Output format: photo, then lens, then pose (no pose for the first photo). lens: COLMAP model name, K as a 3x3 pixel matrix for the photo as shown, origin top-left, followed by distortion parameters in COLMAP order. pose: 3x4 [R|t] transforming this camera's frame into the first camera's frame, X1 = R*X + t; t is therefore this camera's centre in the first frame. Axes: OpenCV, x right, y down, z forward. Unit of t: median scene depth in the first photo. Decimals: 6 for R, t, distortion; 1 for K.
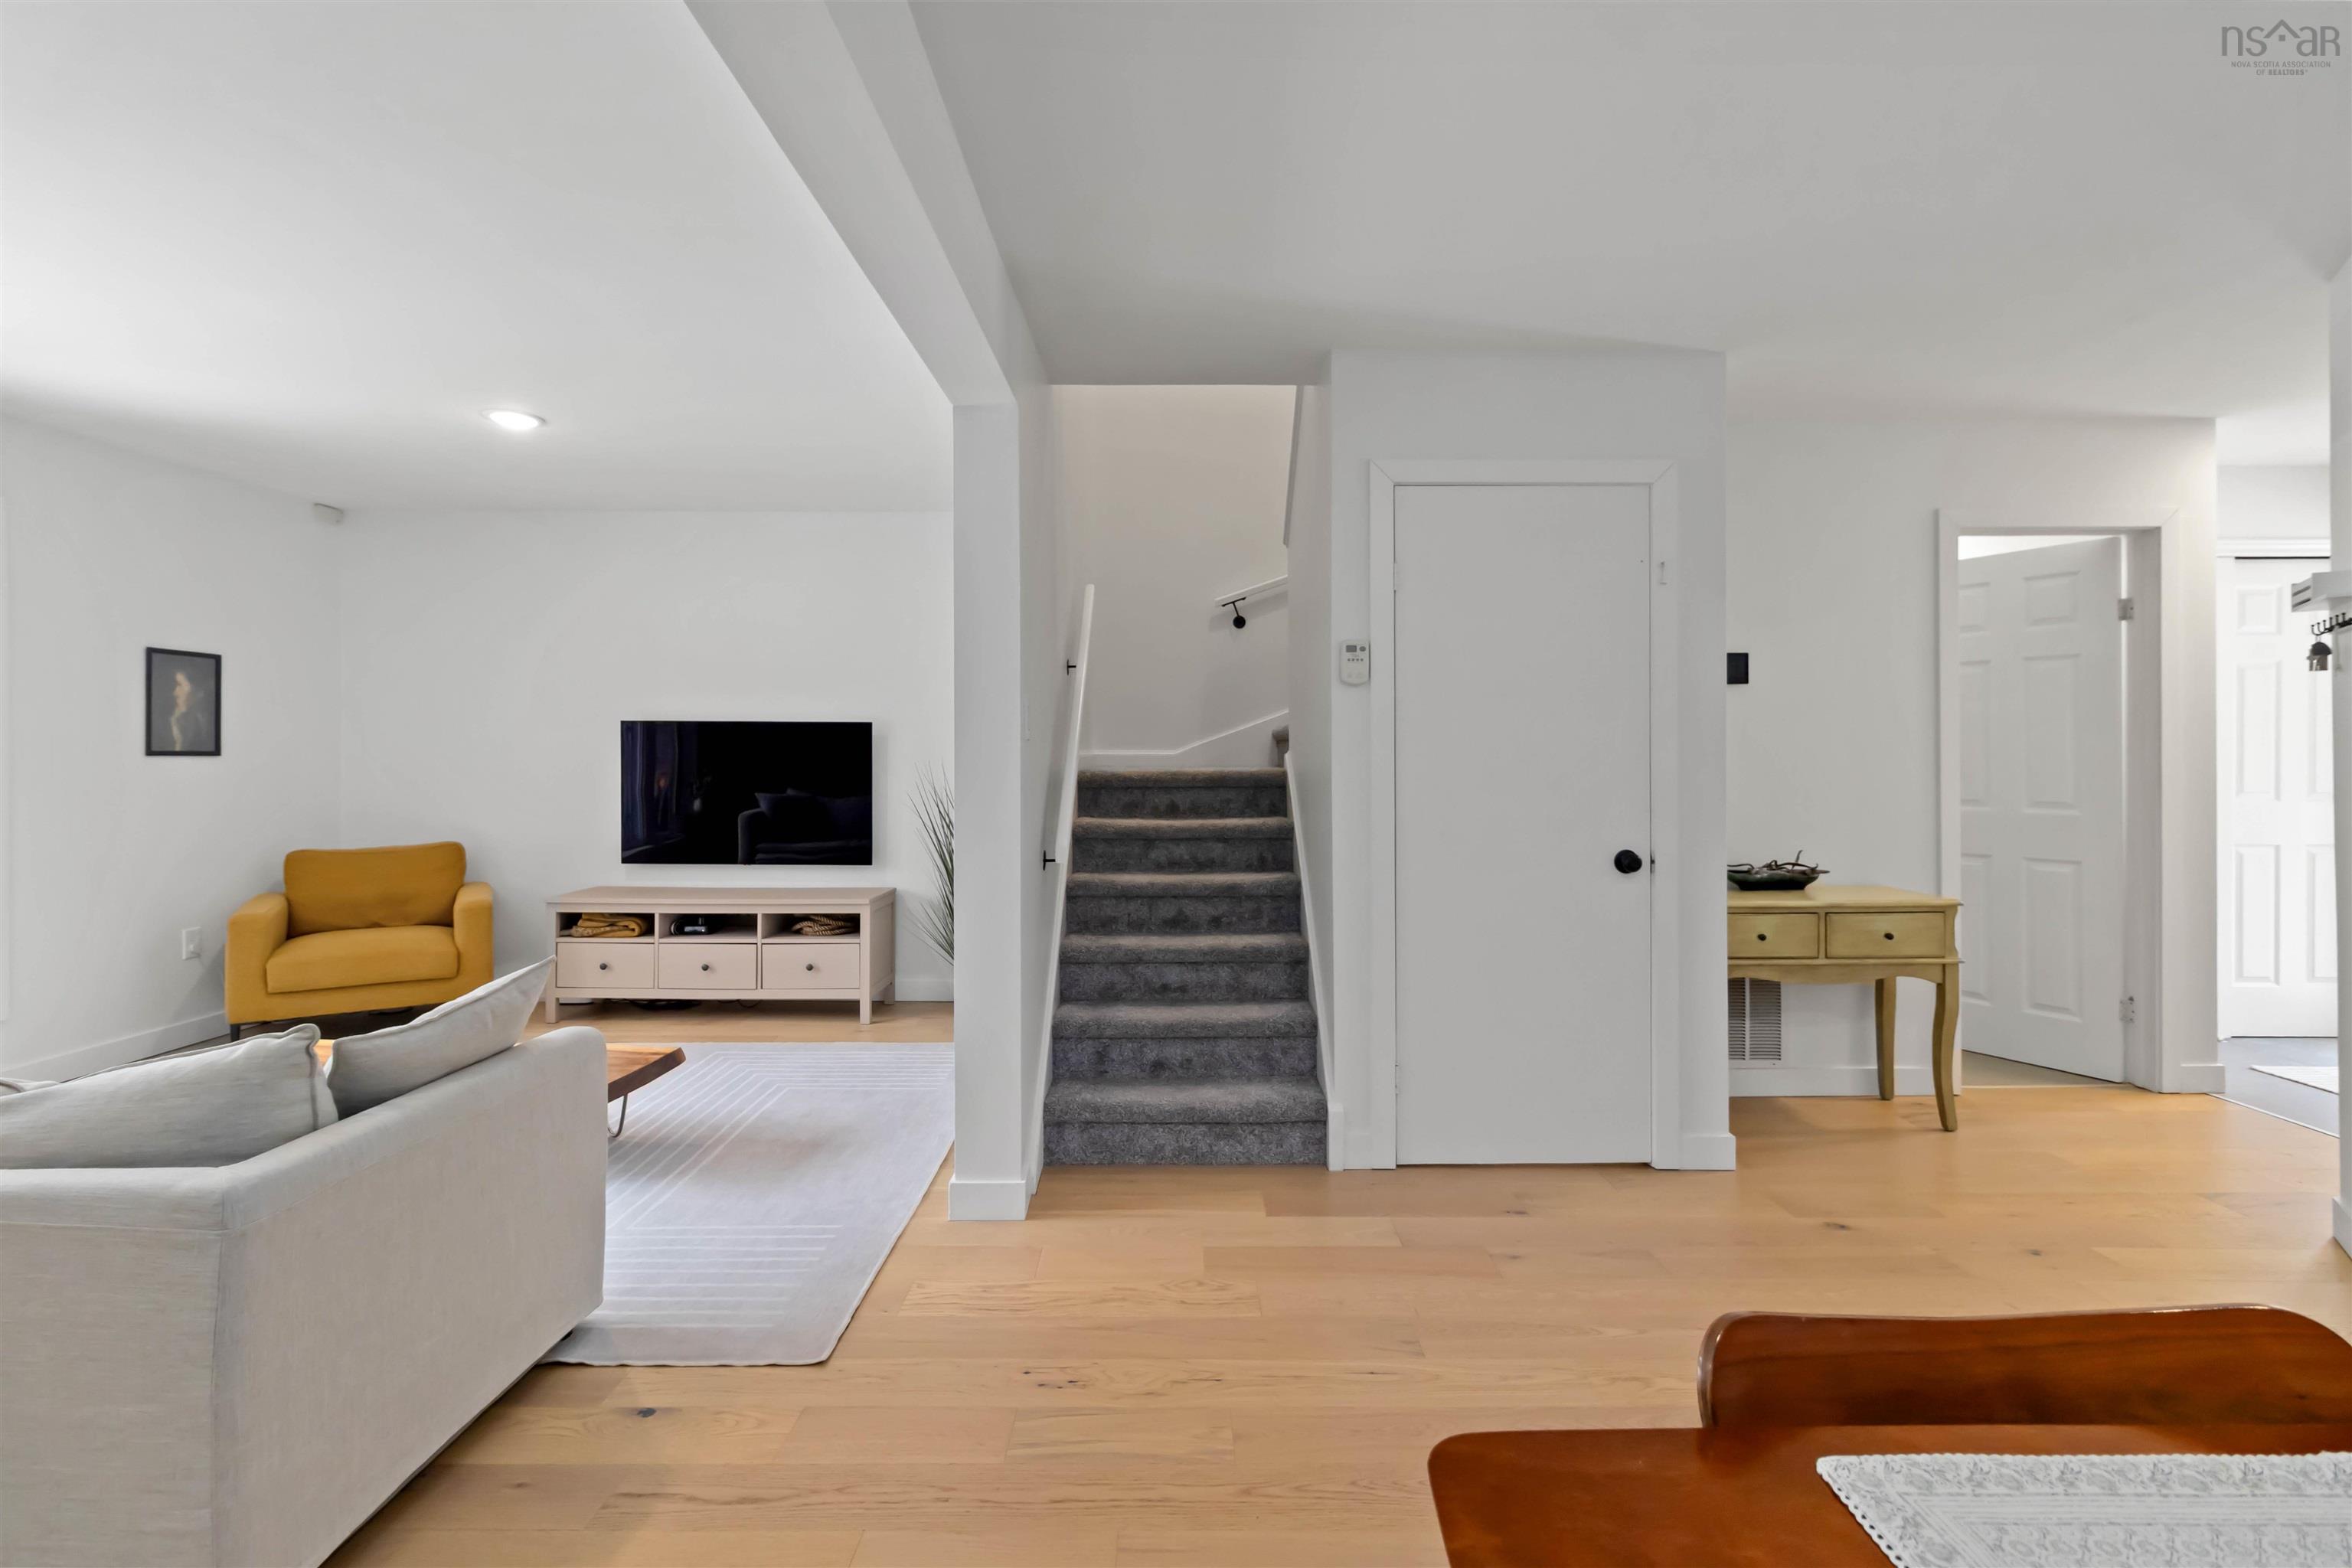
lens RADIAL K [[1085.1, 0, 1171.4], [0, 1085.1, 755.0], [0, 0, 1]] dist [0.005839, 0.000680]
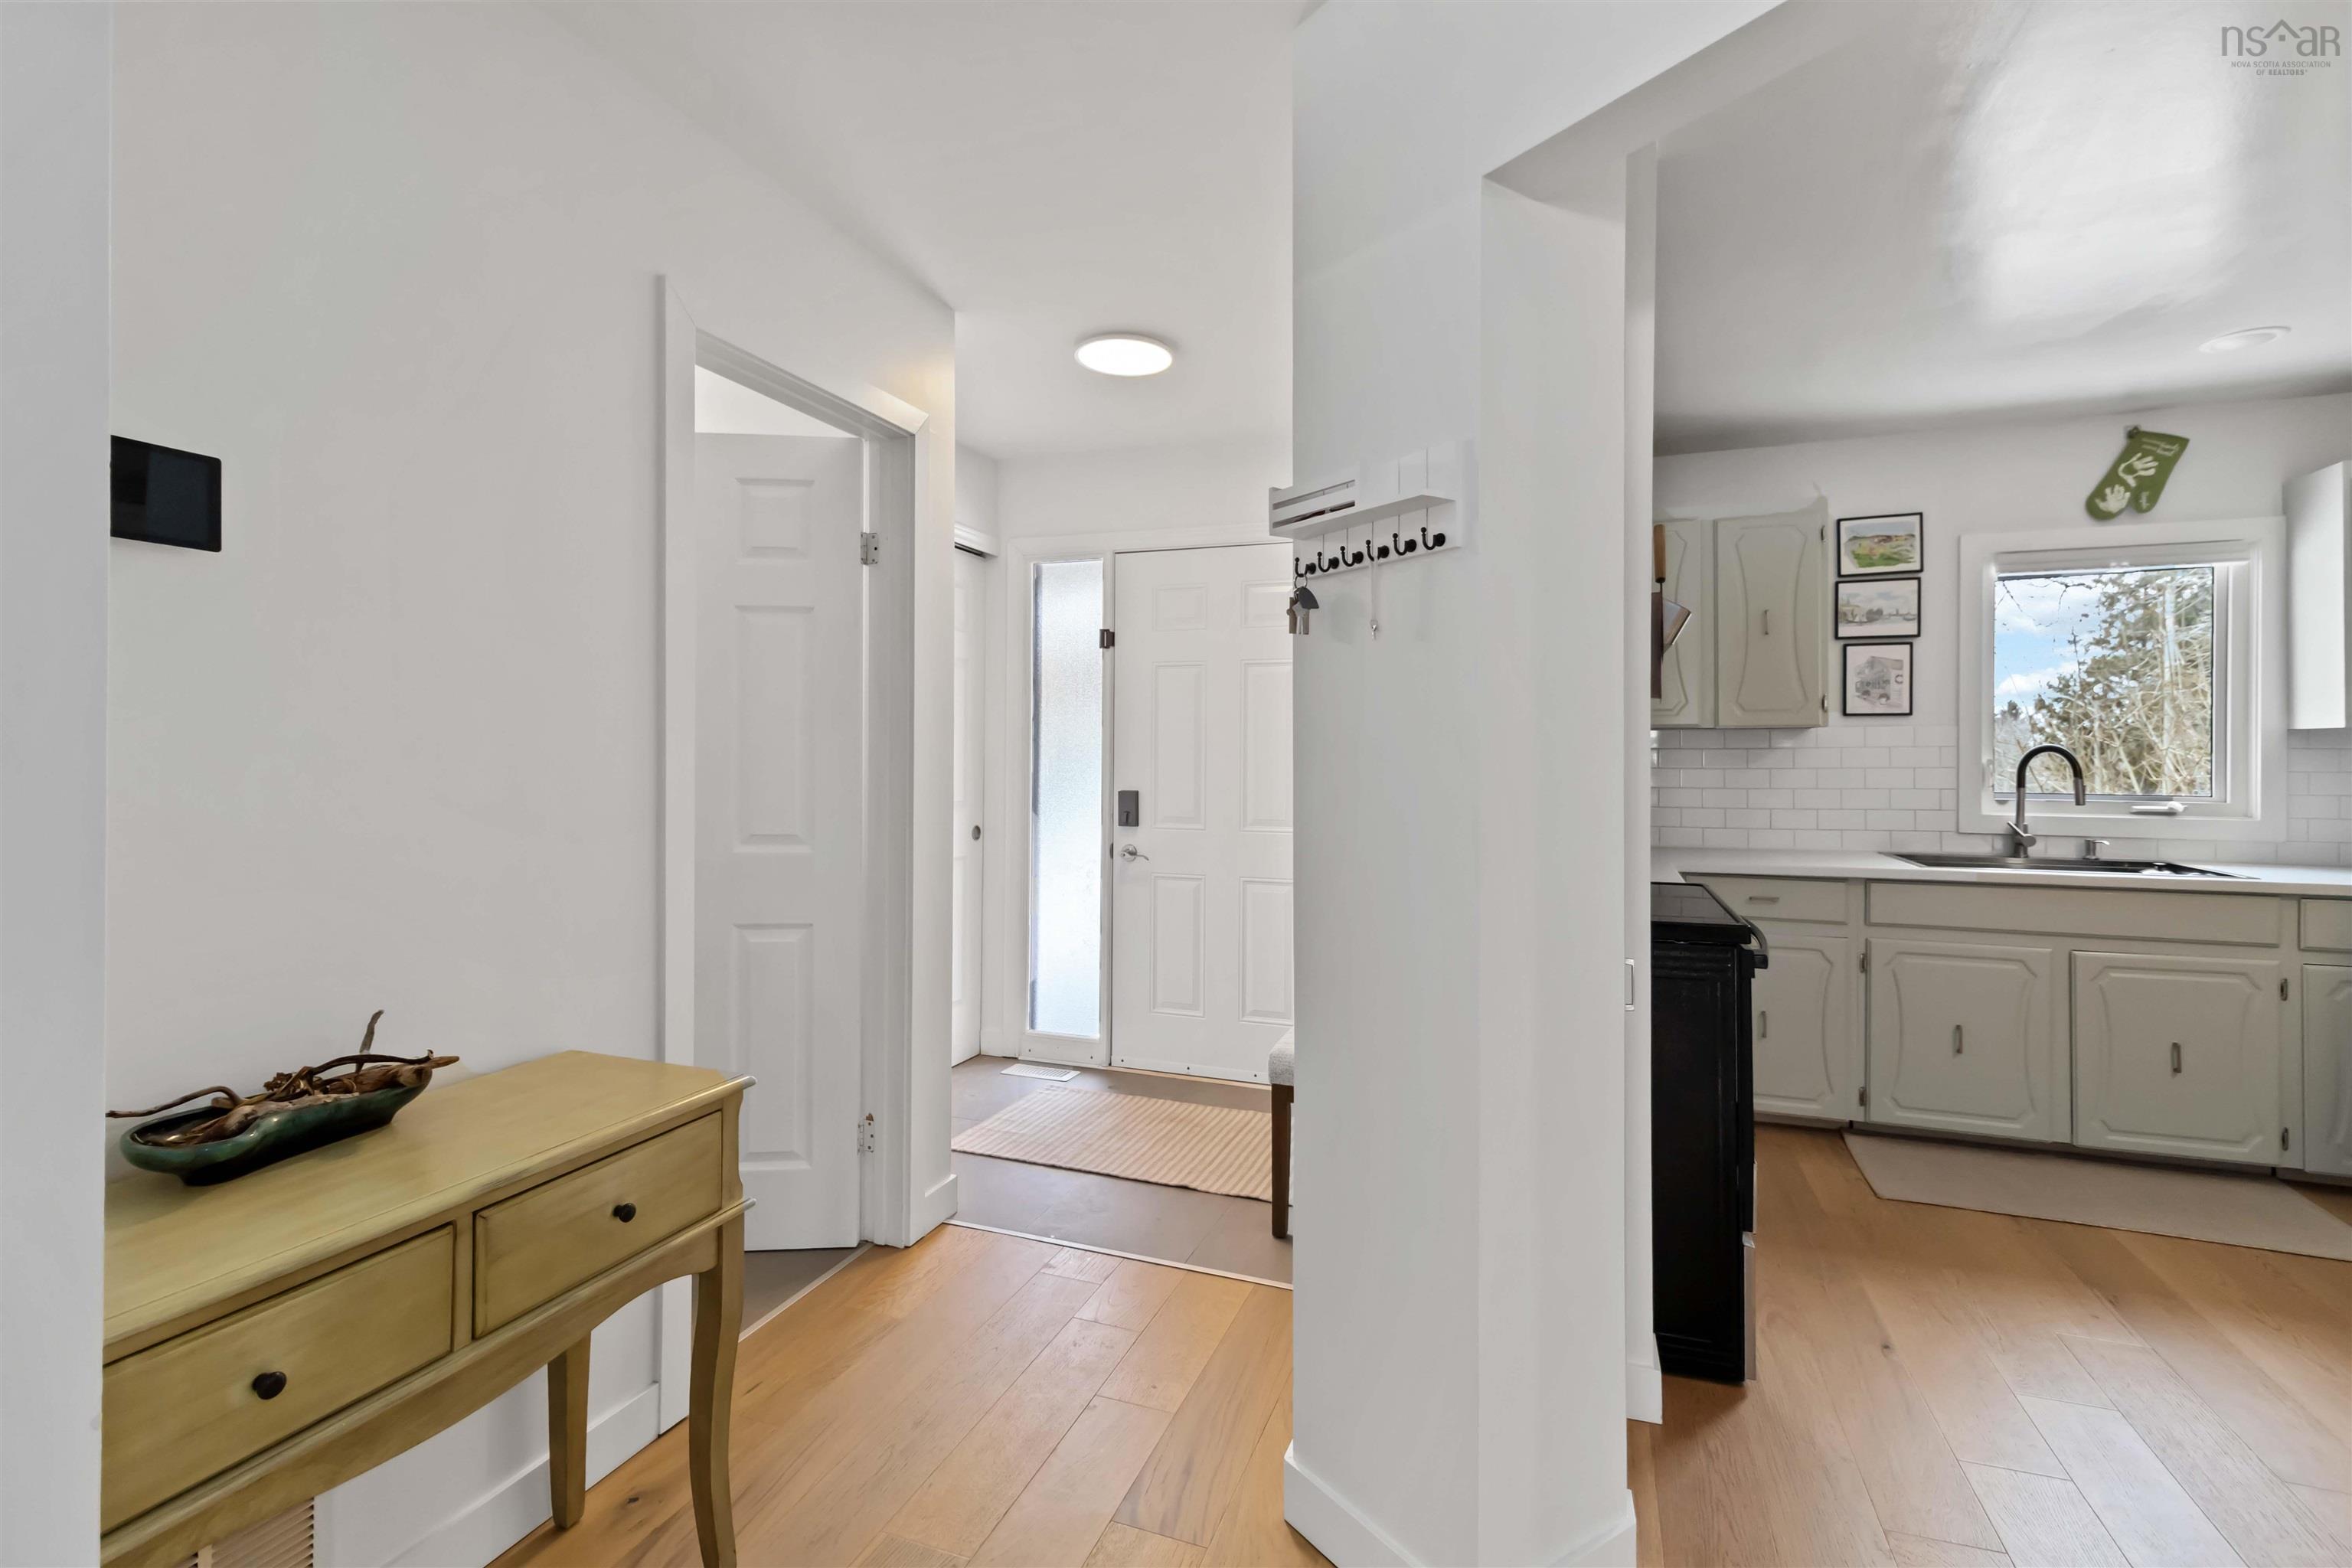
lens RADIAL K [[1083.0, 0, 1178.8], [0, 1083.0, 759.6], [0, 0, 1]] dist [0.003927, 0.000089]
pose [[0.346391, -0.000675, 0.938090, 0.324131], [-0.006173, 0.999976, 0.002999, -0.005372], [-0.938070, -0.006830, 0.346379, 0.615379]]
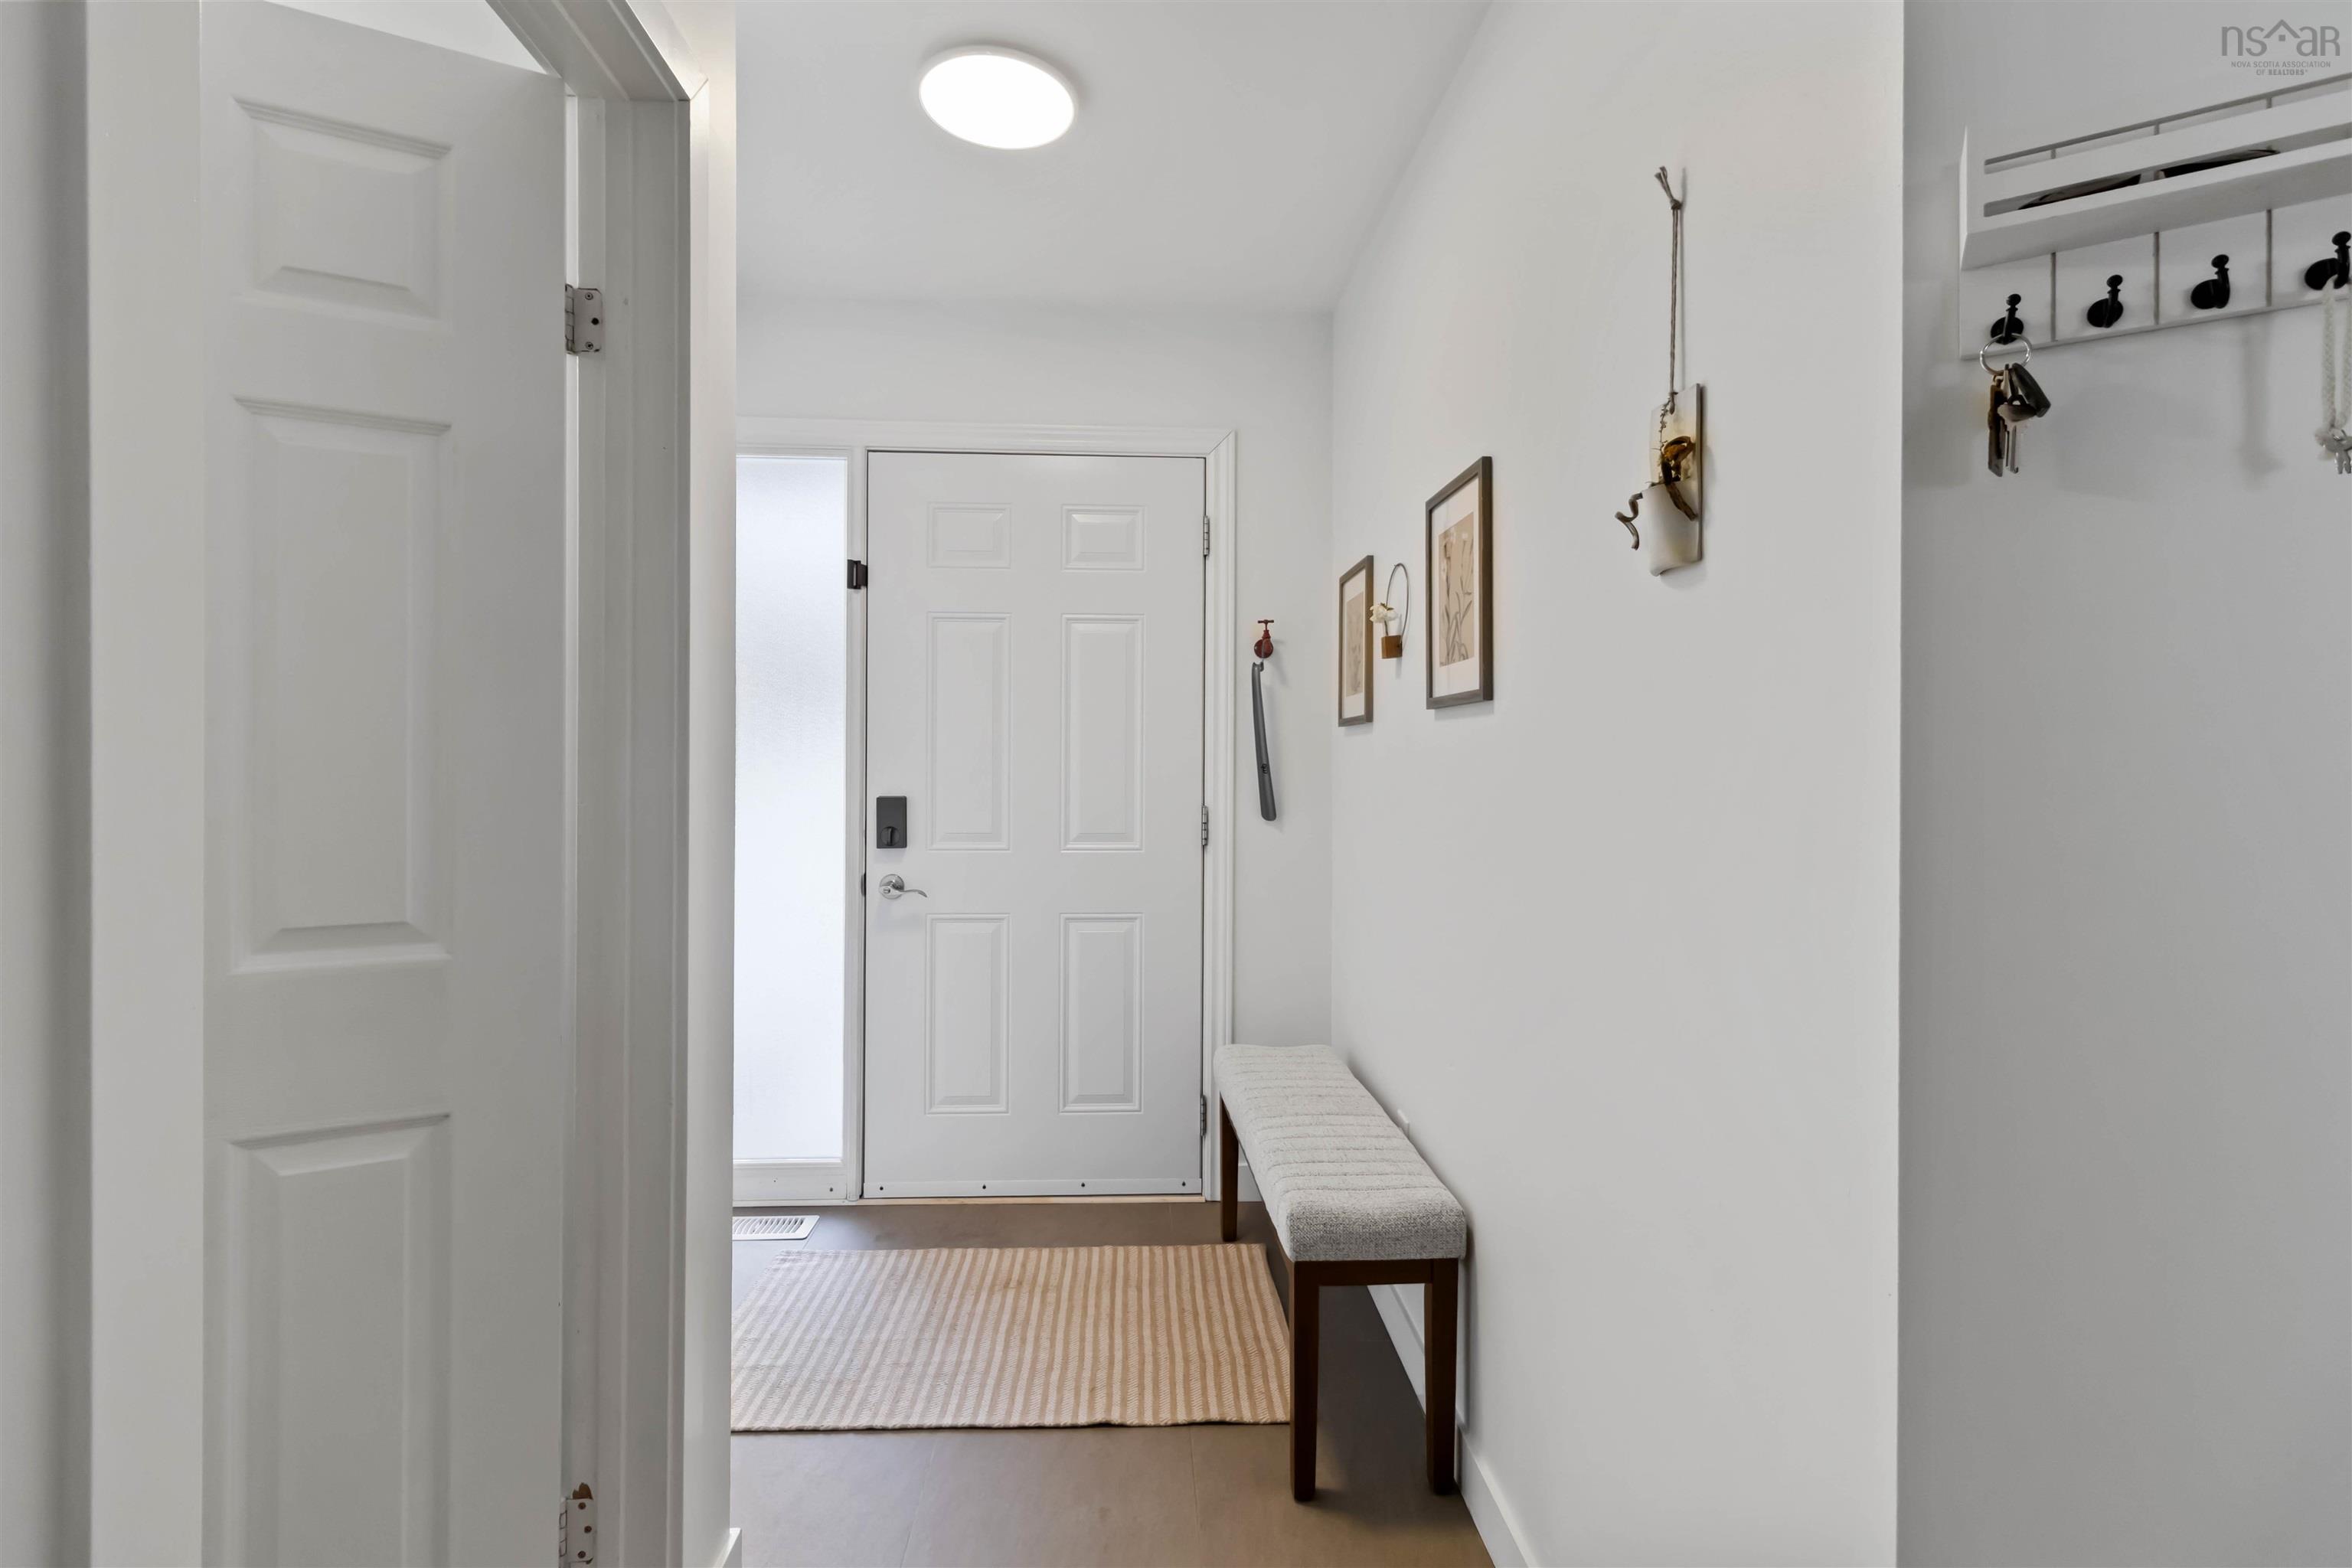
lens RADIAL K [[1087.5, 0, 1172.7], [0, 1087.5, 746.5], [0, 0, 1]] dist [0.005144, 0.000519]
pose [[-0.045210, 0.000194, 0.998977, 0.567812], [-0.002638, 0.999996, -0.000314, -0.005478], [-0.998974, -0.002649, -0.045209, 0.882525]]
